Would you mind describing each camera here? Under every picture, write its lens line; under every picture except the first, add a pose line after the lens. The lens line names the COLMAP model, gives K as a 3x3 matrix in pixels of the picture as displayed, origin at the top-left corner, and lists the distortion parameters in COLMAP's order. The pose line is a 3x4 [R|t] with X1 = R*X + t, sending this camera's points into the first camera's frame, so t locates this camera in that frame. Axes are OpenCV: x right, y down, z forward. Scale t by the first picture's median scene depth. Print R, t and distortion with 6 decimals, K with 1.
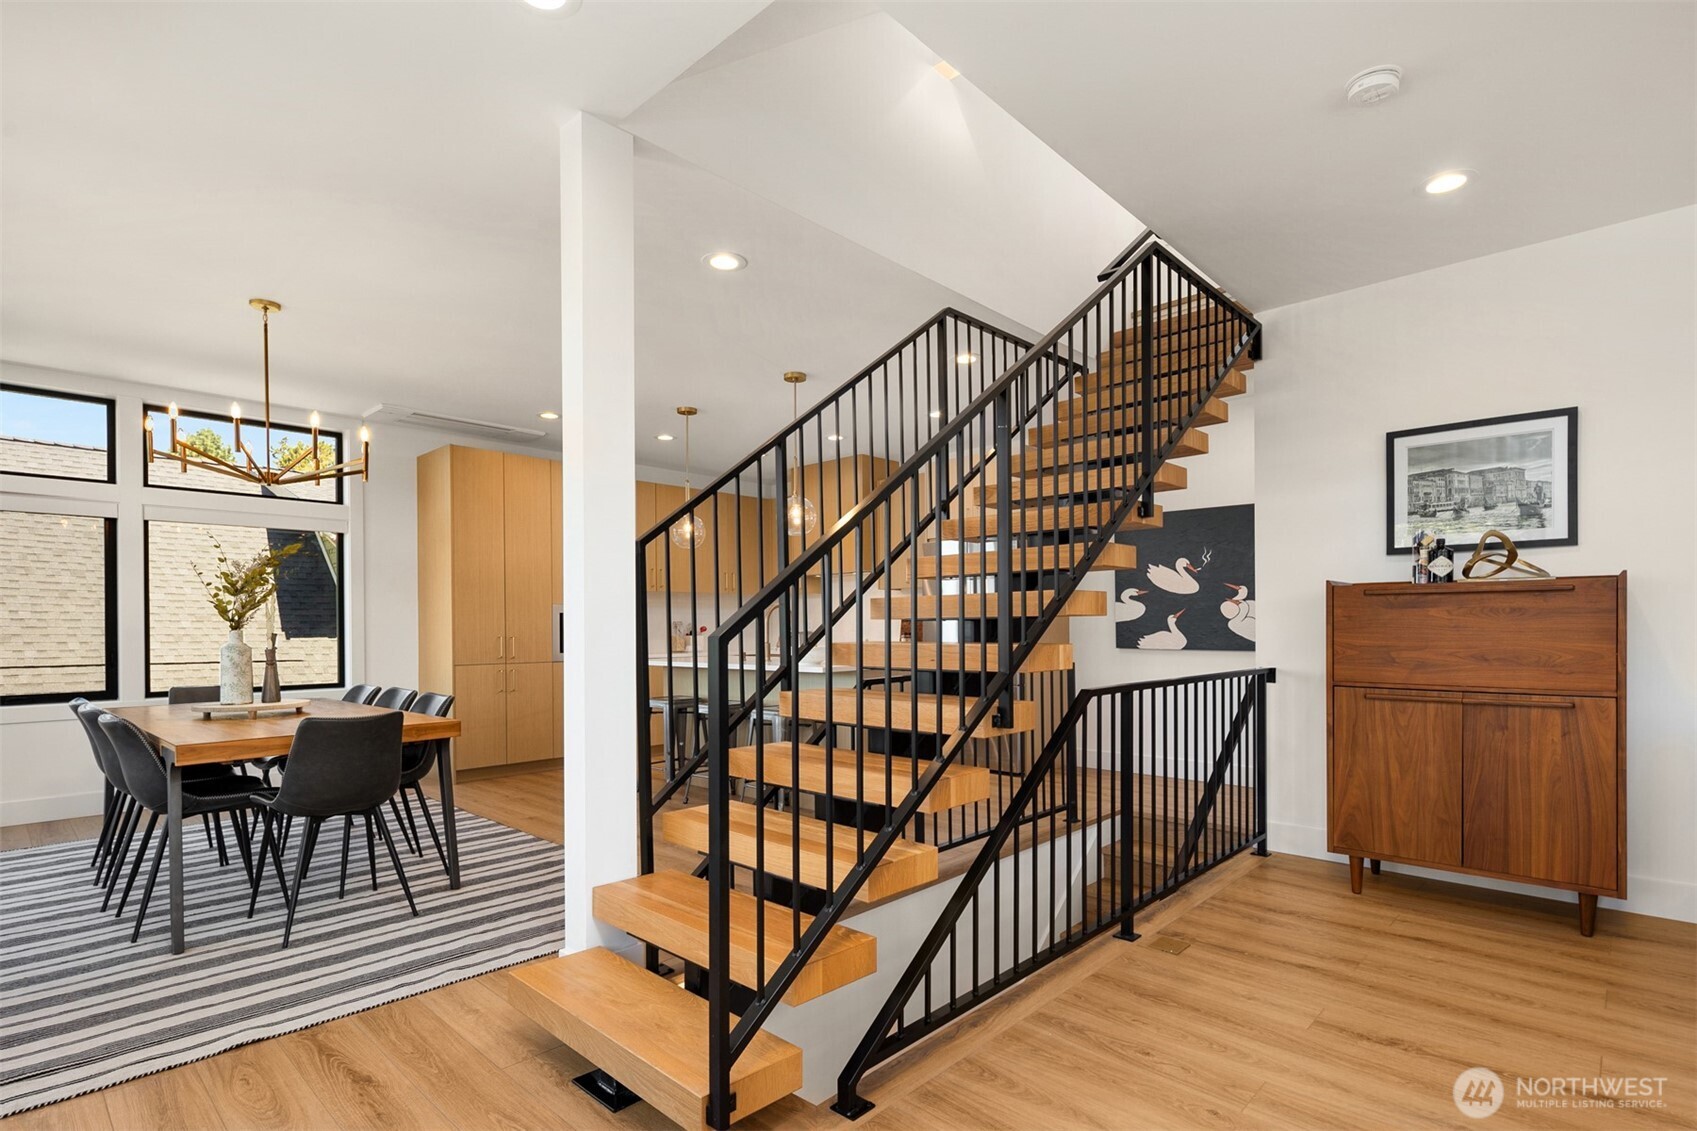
lens RADIAL K [[827.7, 0, 842.6], [0, 827.7, 629.9], [0, 0, 1]] dist [0.001516, -0.000645]
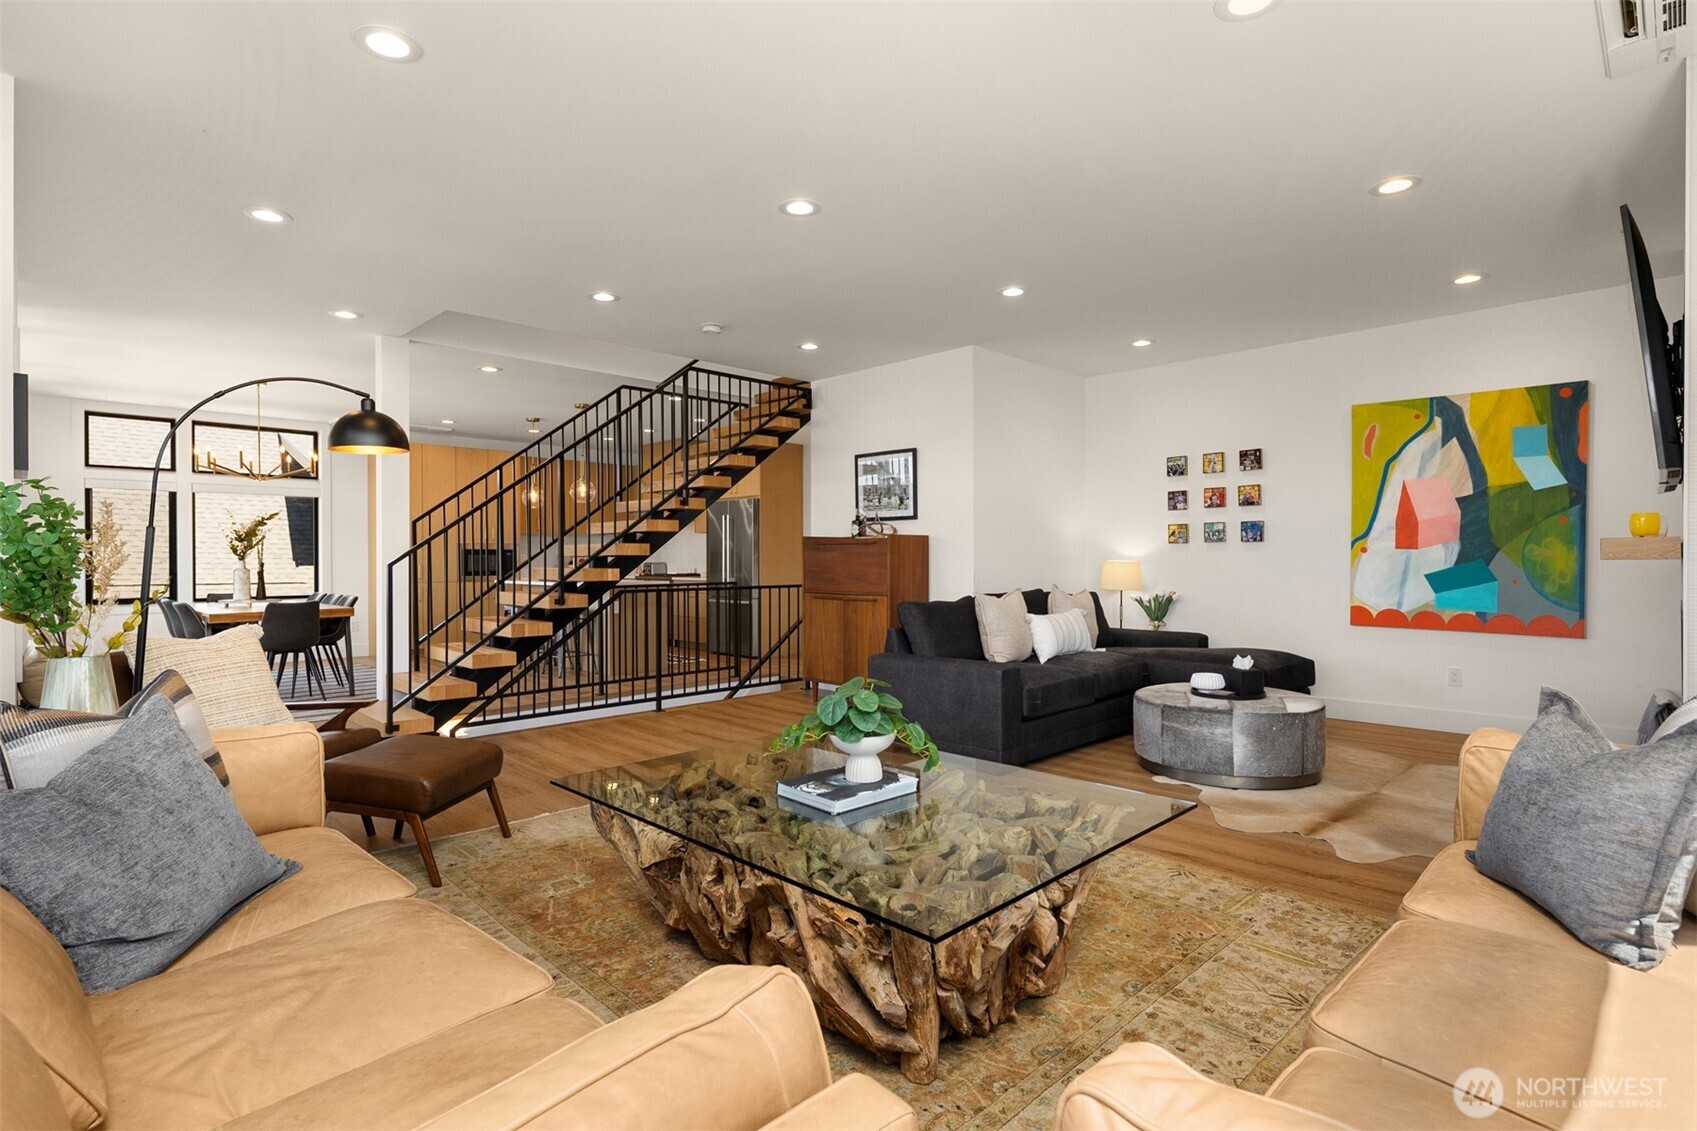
lens RADIAL K [[835.1, 0, 848.5], [0, 835.1, 565.5], [0, 0, 1]] dist [-0.001203, -0.000684]
pose [[0.999542, 0.003619, -0.030053, 0.682838], [-0.003406, 0.999969, 0.007151, -0.006652], [0.030078, -0.007045, 0.999523, -0.827793]]
